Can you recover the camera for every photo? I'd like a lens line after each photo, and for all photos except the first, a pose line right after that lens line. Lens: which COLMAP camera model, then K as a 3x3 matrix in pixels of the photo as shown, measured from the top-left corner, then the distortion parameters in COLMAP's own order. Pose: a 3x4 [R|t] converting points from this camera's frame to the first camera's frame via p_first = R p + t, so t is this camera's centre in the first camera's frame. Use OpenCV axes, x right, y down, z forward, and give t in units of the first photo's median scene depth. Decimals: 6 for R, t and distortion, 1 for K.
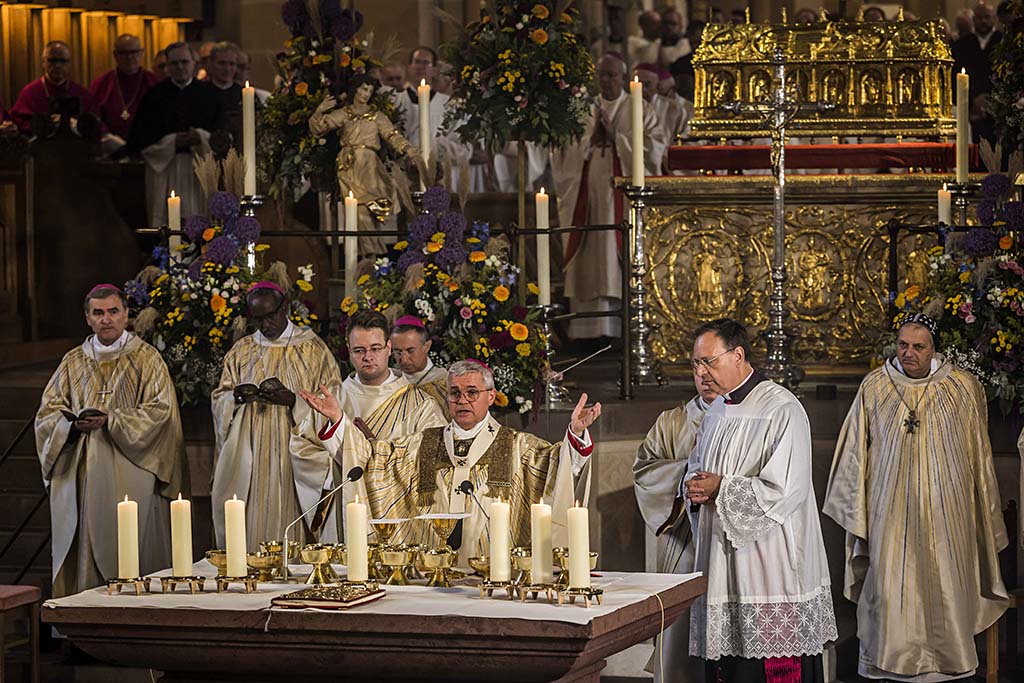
lens RADIAL K [[3738.6, 0, 512.0], [0, 3738.6, 341.5], [0, 0, 1]] dist [0.105798, -1.557042]
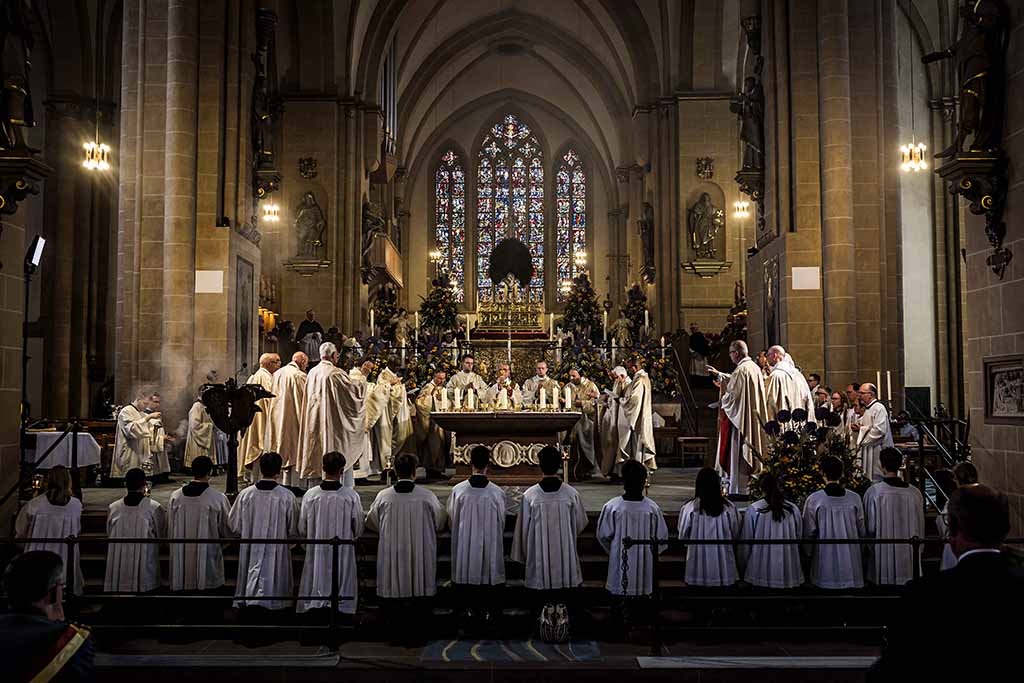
lens RADIAL K [[985.3, 0, 512.0], [0, 985.3, 341.5], [0, 0, 1]] dist [0.000242, -0.000056]
pose [[0.953523, 0.030718, 0.299752, -0.230947], [0.002737, 0.993866, -0.110555, 0.072368], [-0.301309, 0.106237, 0.947590, 0.015550]]
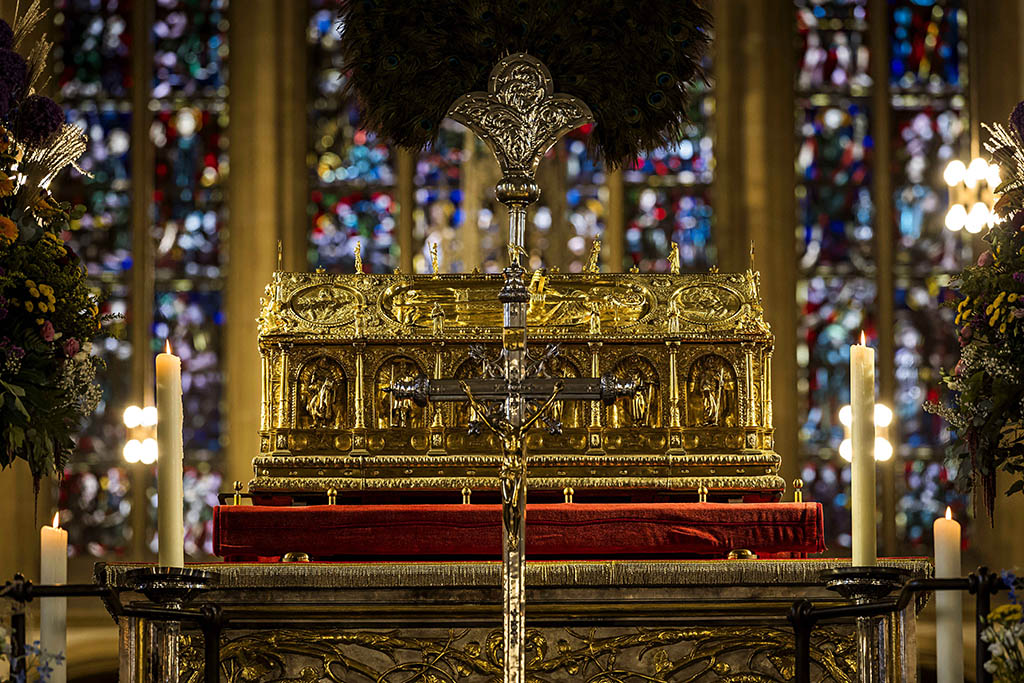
lens RADIAL K [[5326.4, 0, 512.0], [0, 5326.4, 341.5], [0, 0, 1]] dist [0.369492, -21.772374]
pose [[0.954218, 0.053131, 0.294356, -0.125712], [0.010623, 0.977457, -0.210867, 0.072680], [-0.298924, 0.204340, 0.932142, 0.356522]]
